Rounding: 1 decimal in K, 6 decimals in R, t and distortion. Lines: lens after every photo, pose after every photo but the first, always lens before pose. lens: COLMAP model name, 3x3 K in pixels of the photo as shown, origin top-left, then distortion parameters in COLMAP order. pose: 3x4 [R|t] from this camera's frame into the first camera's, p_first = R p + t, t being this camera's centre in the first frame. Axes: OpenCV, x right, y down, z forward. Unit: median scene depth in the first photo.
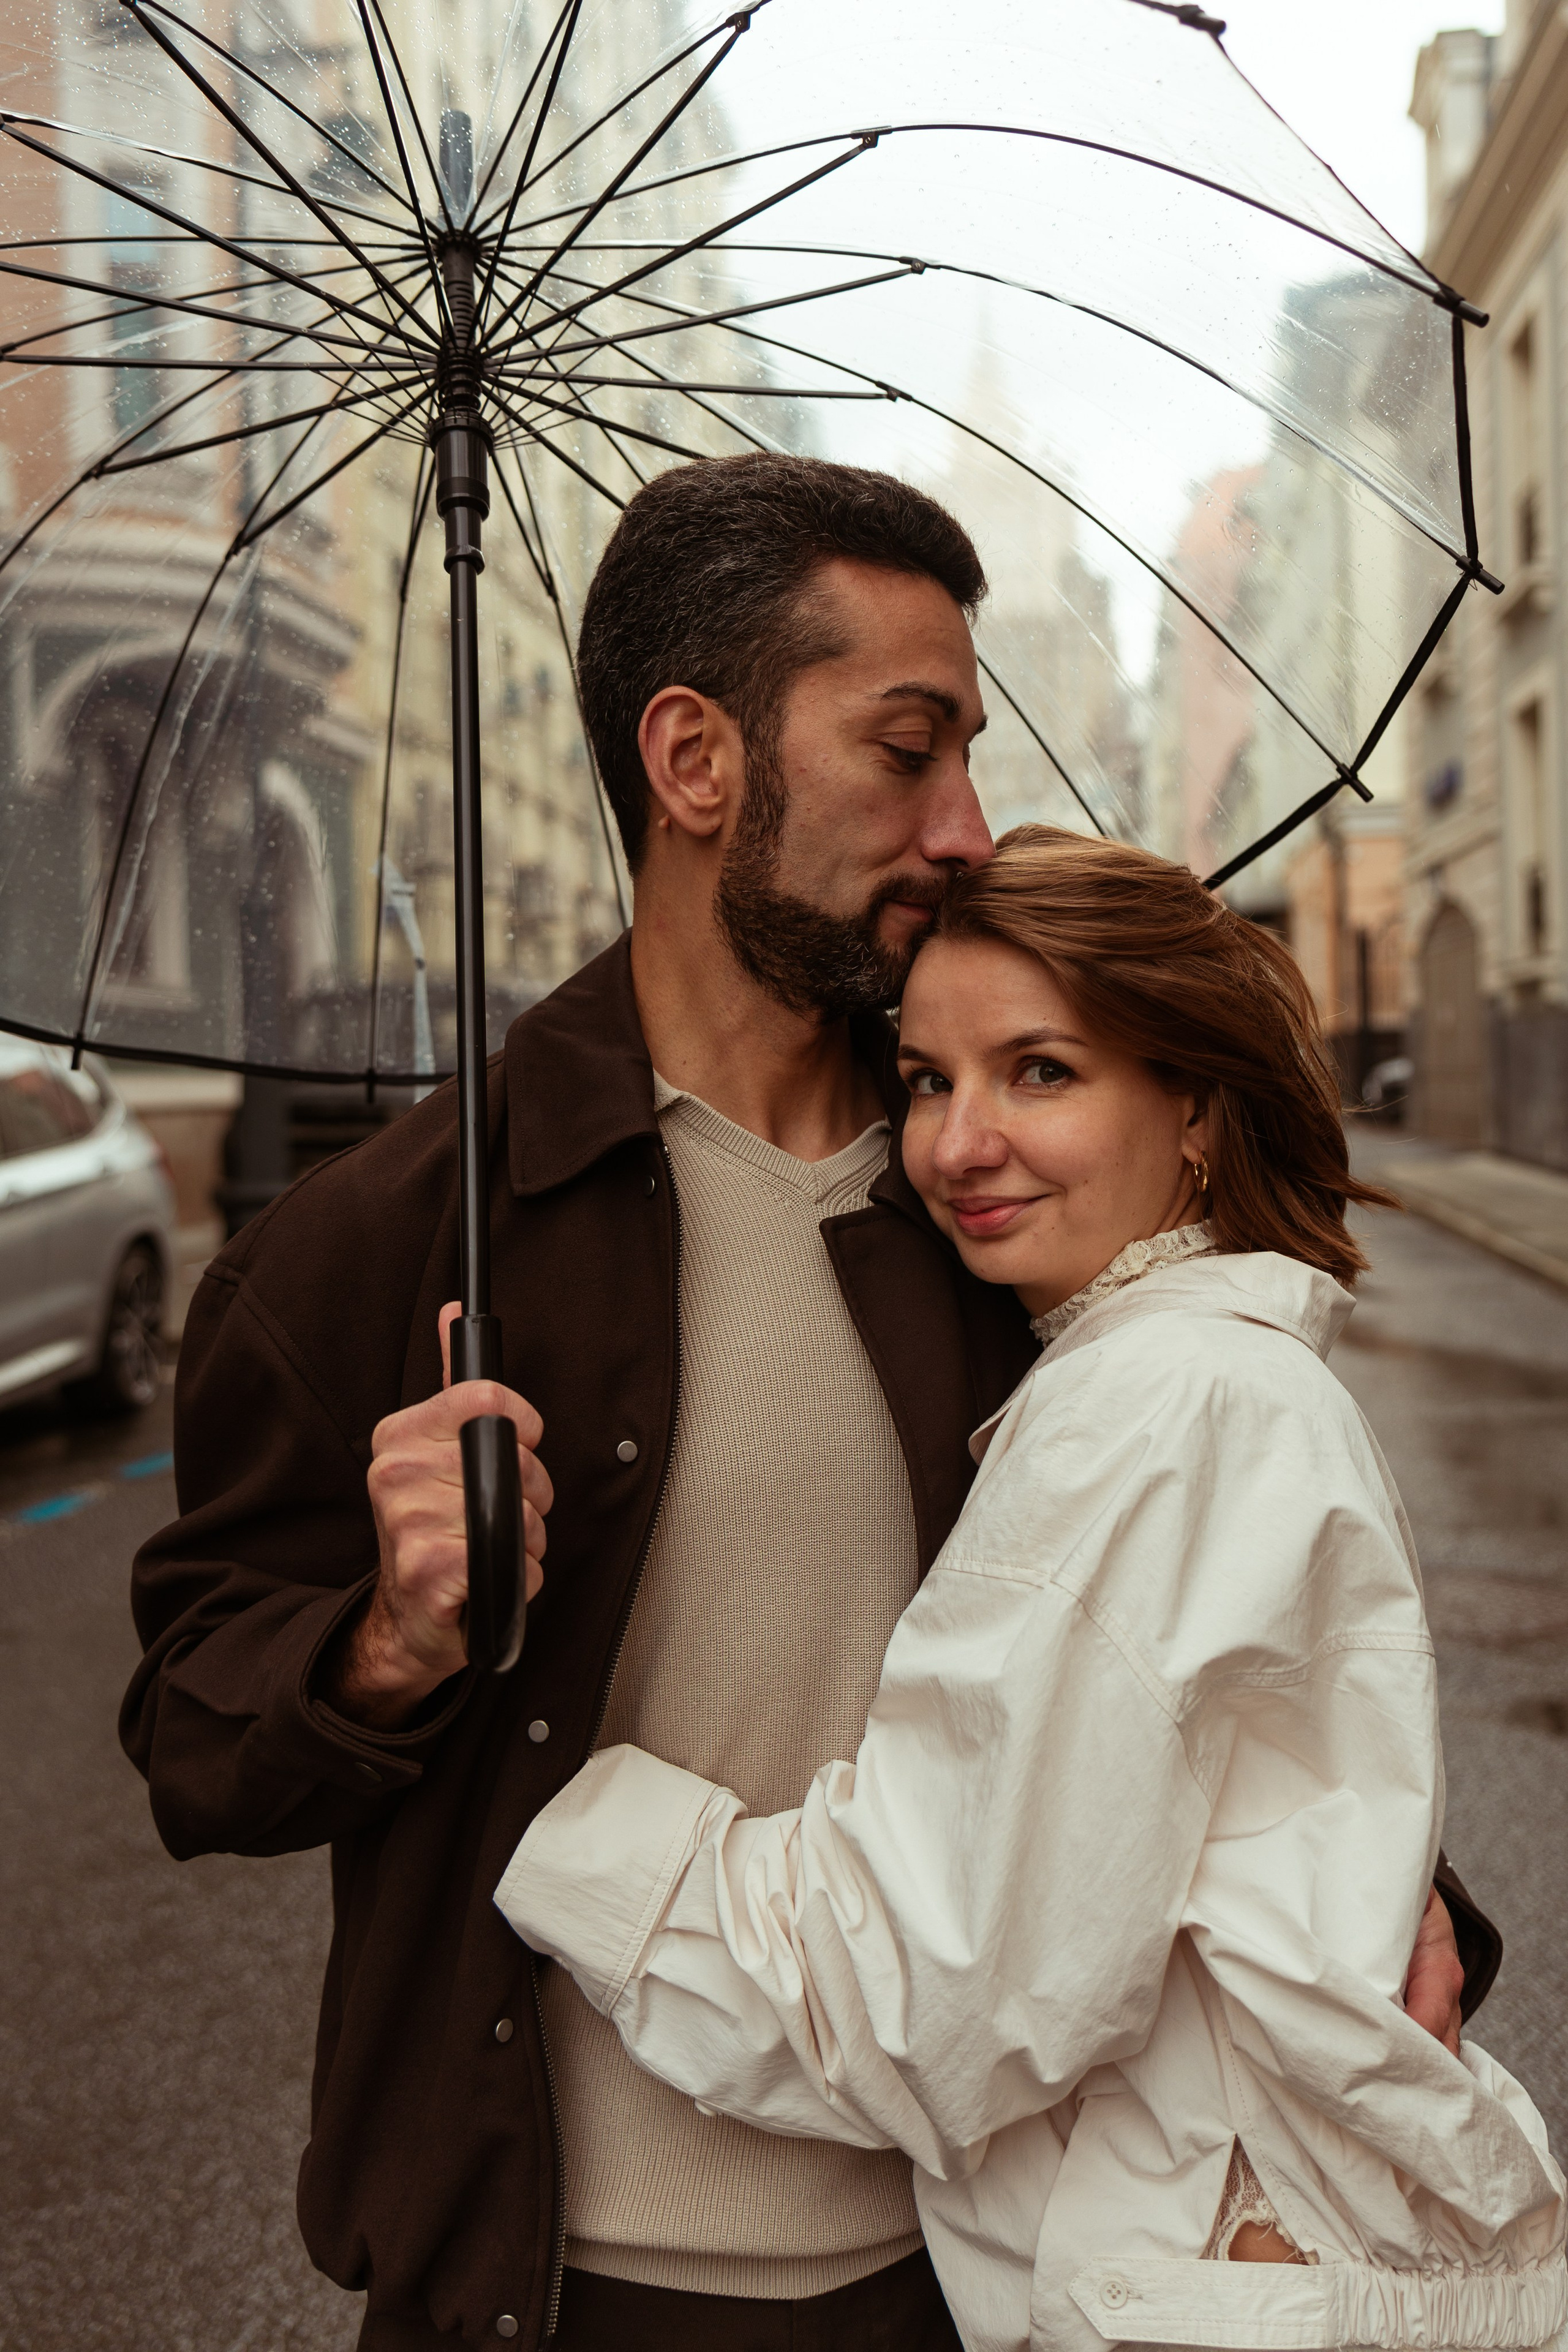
lens RADIAL K [[2216.3, 0, 833.6], [0, 2216.3, 1082.8], [0, 0, 1]] dist [0.014017, 0.009143]
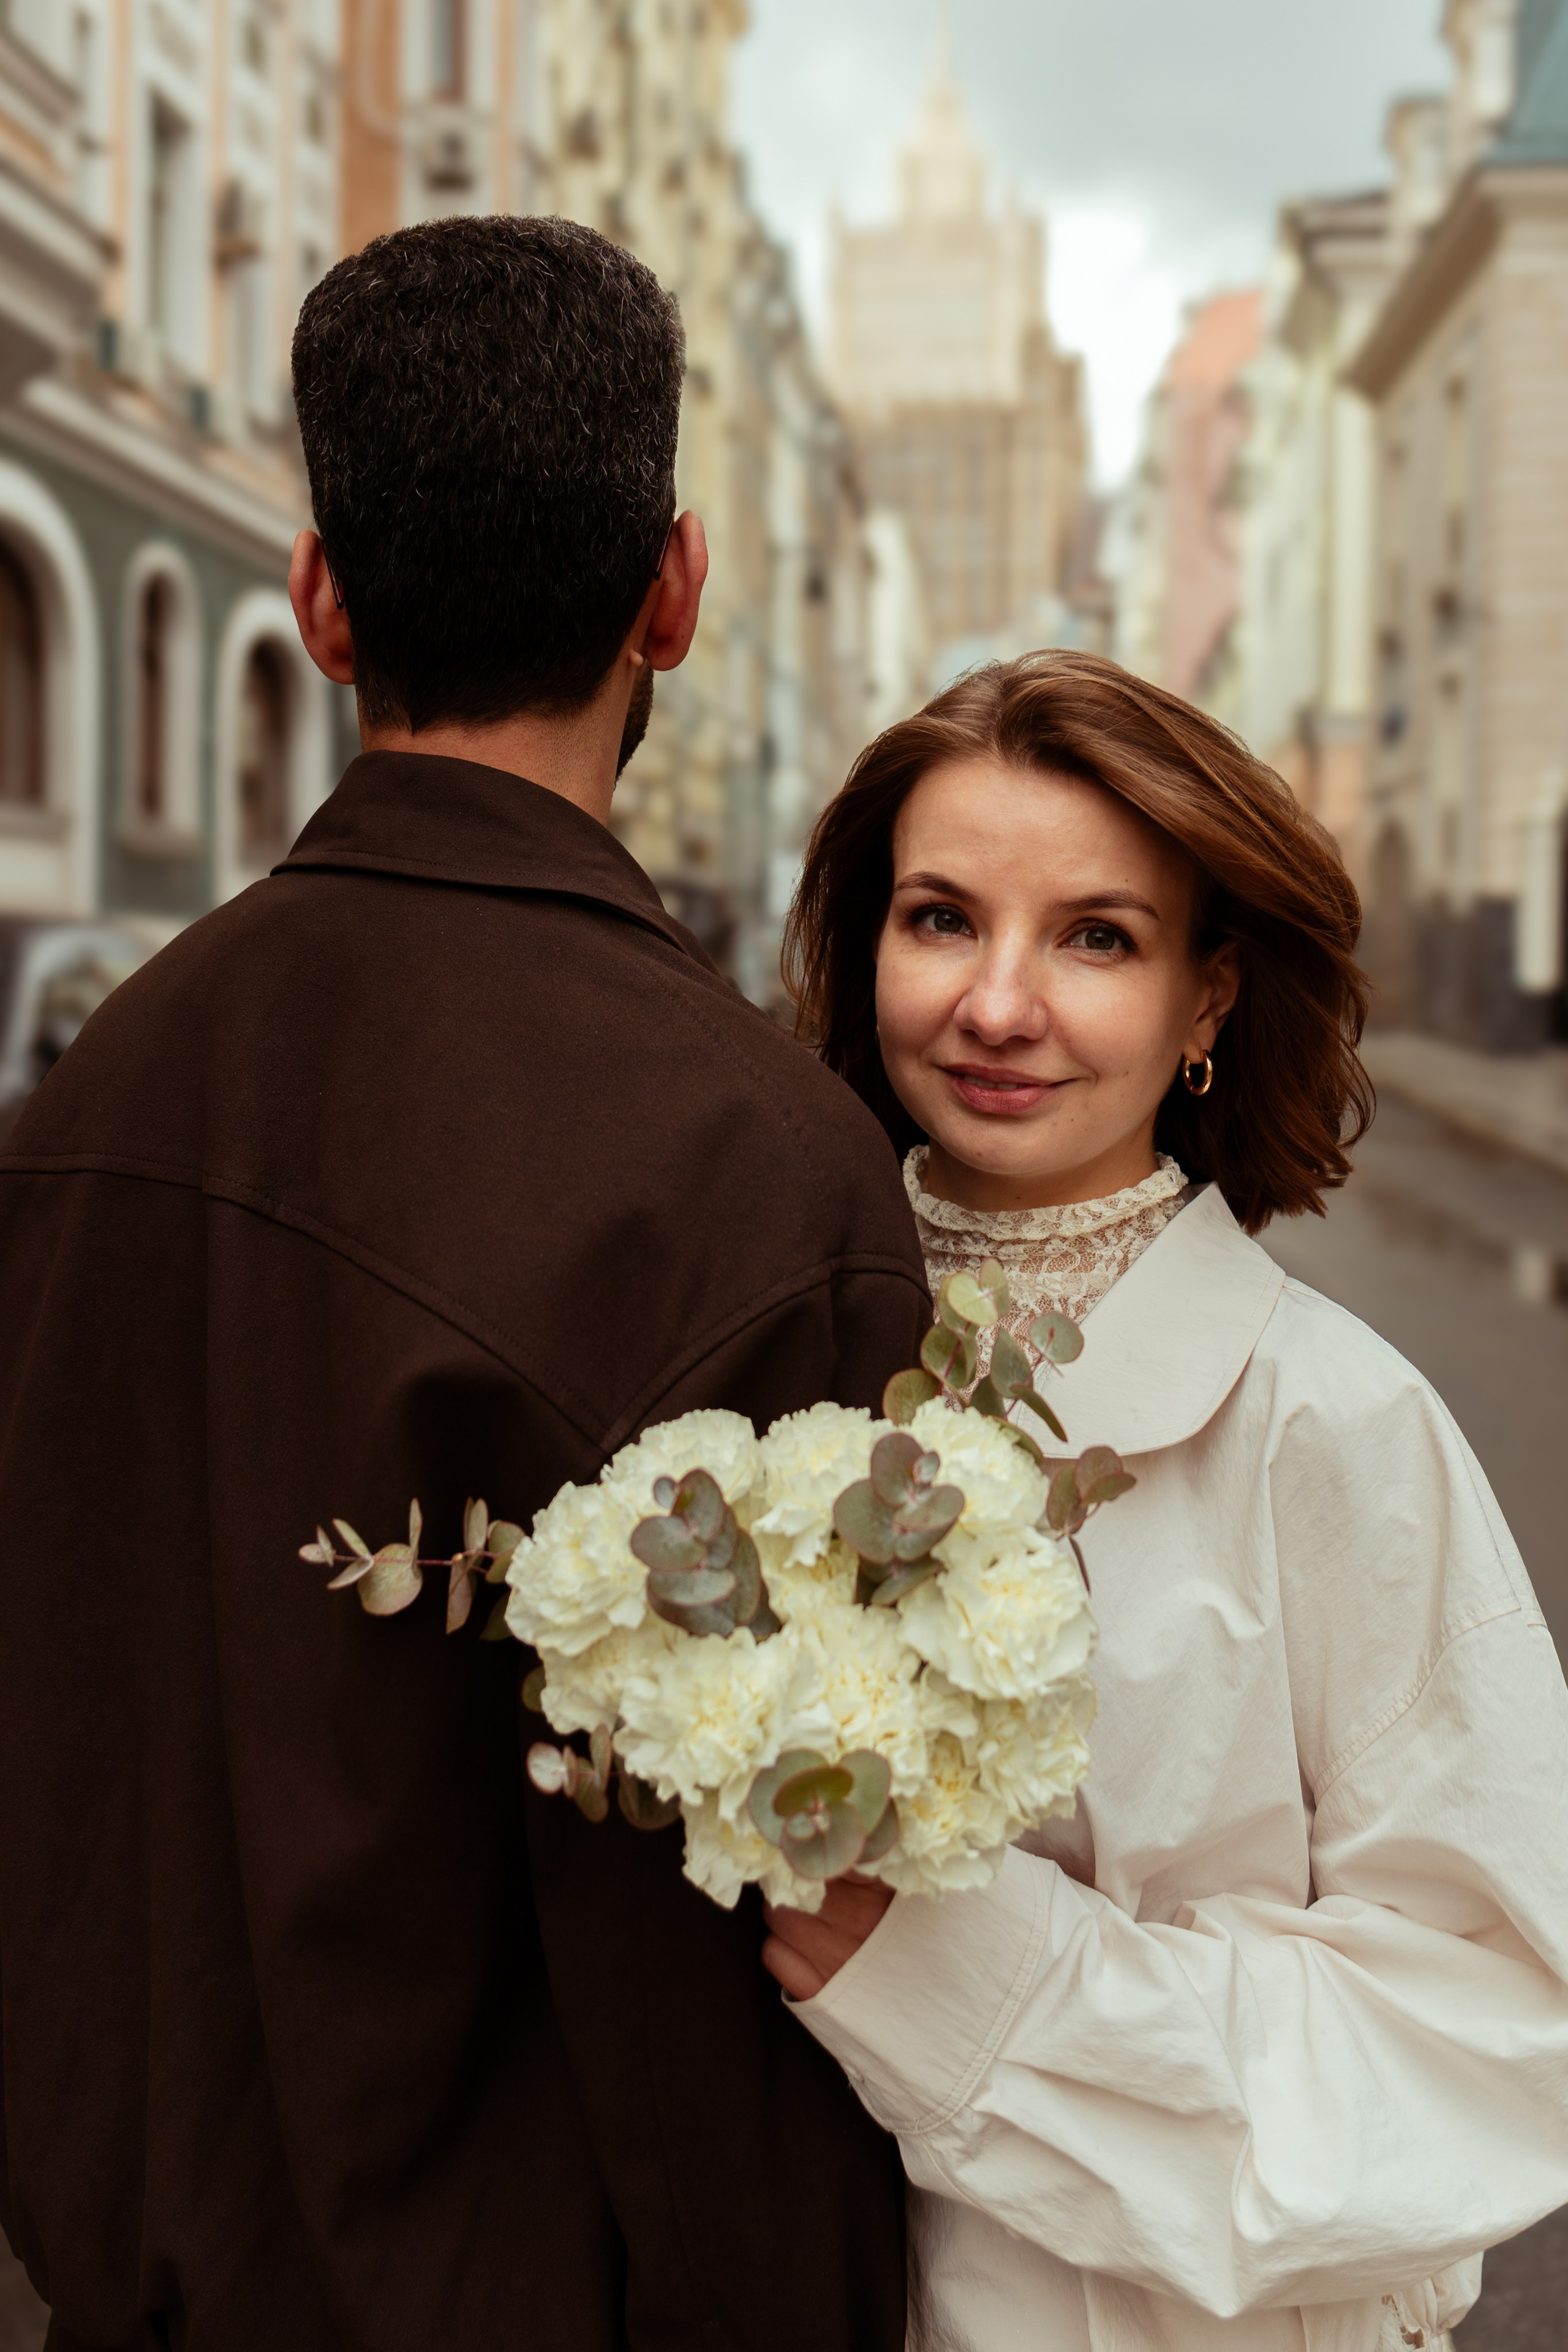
lens RADIAL K [[2856.0, 0, 745.1], [0, 2856.0, 1016.7], [0, 0, 1]] dist [0.038918, 0.004902]
pose [[0.999131, 0.036896, 0.019410, -0.757969], [-0.037275, 0.999114, 0.019521, 0.042452], [-0.018673, -0.020227, 0.999621, -4.215716]]
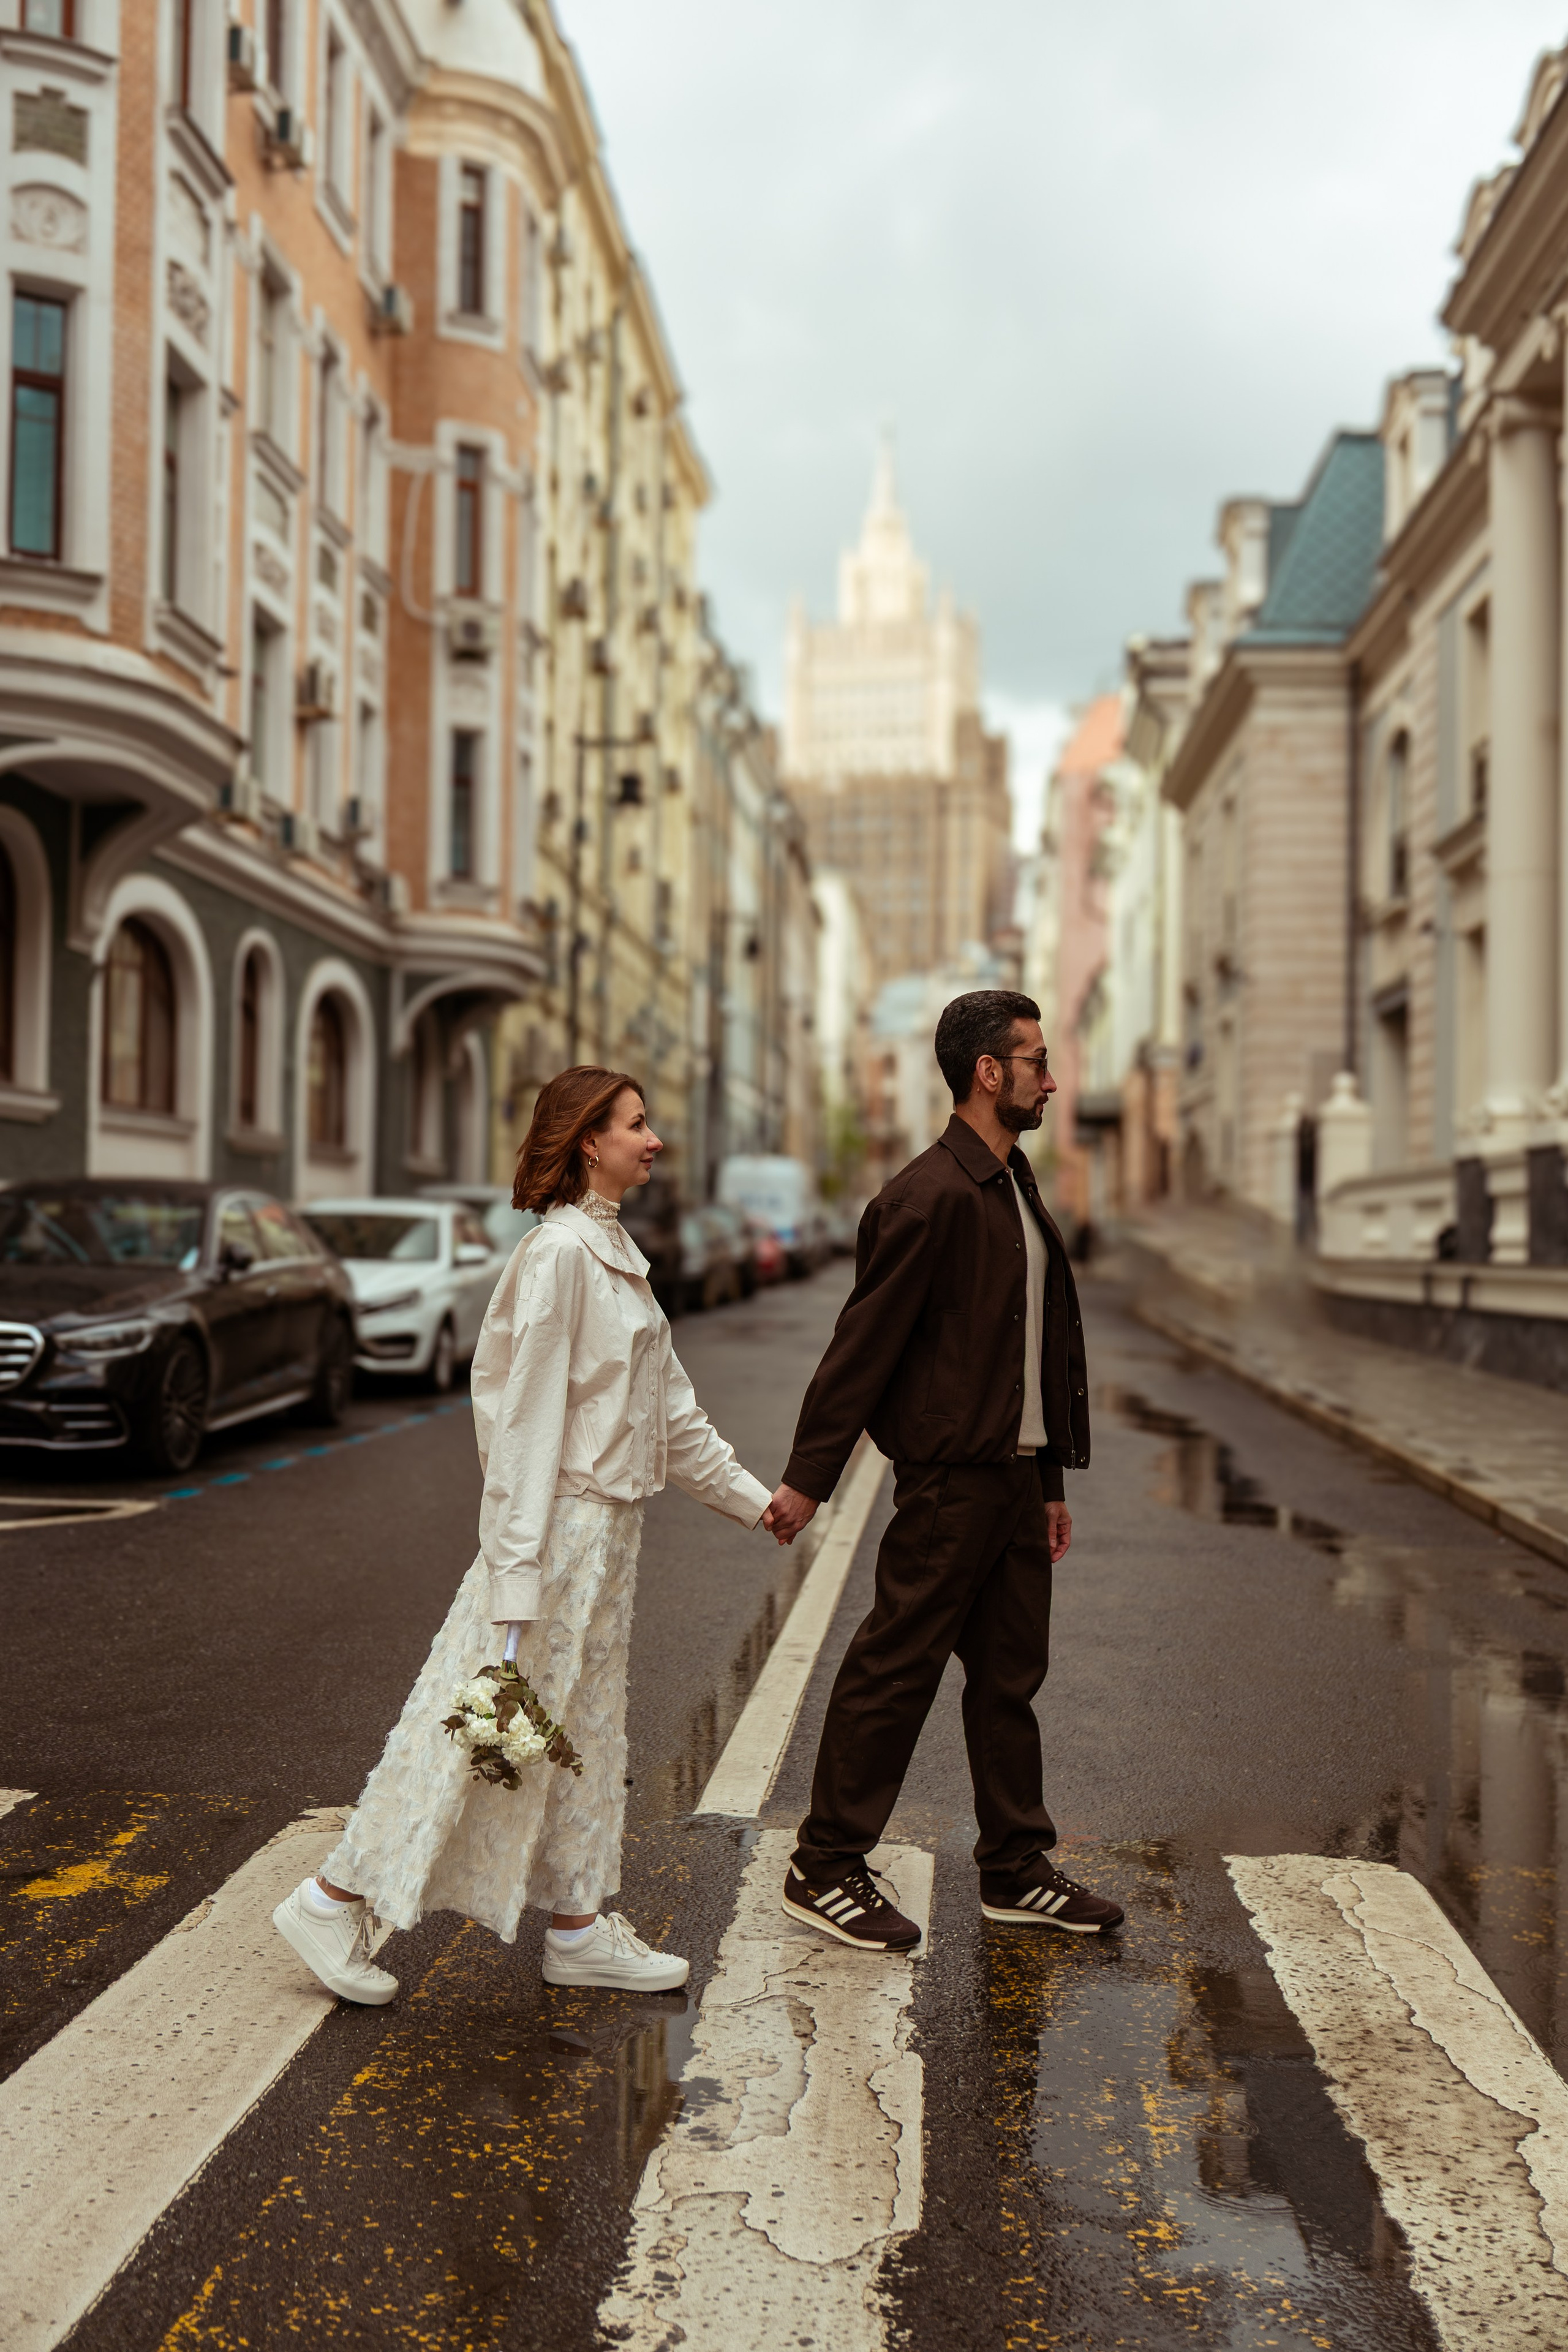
lens RADIAL K [[2497.3, 0, 774.9], [0, 2497.3, 1183.2], [0, 0, 1]] dist [0.057098, -0.151571]
pose [[0.998456, 0.040452, 0.038081, -0.621744], [-0.039408, 0.998837, -0.027785, 0.111204], [-0.039161, 0.026241, 0.998888, -5.790690]]
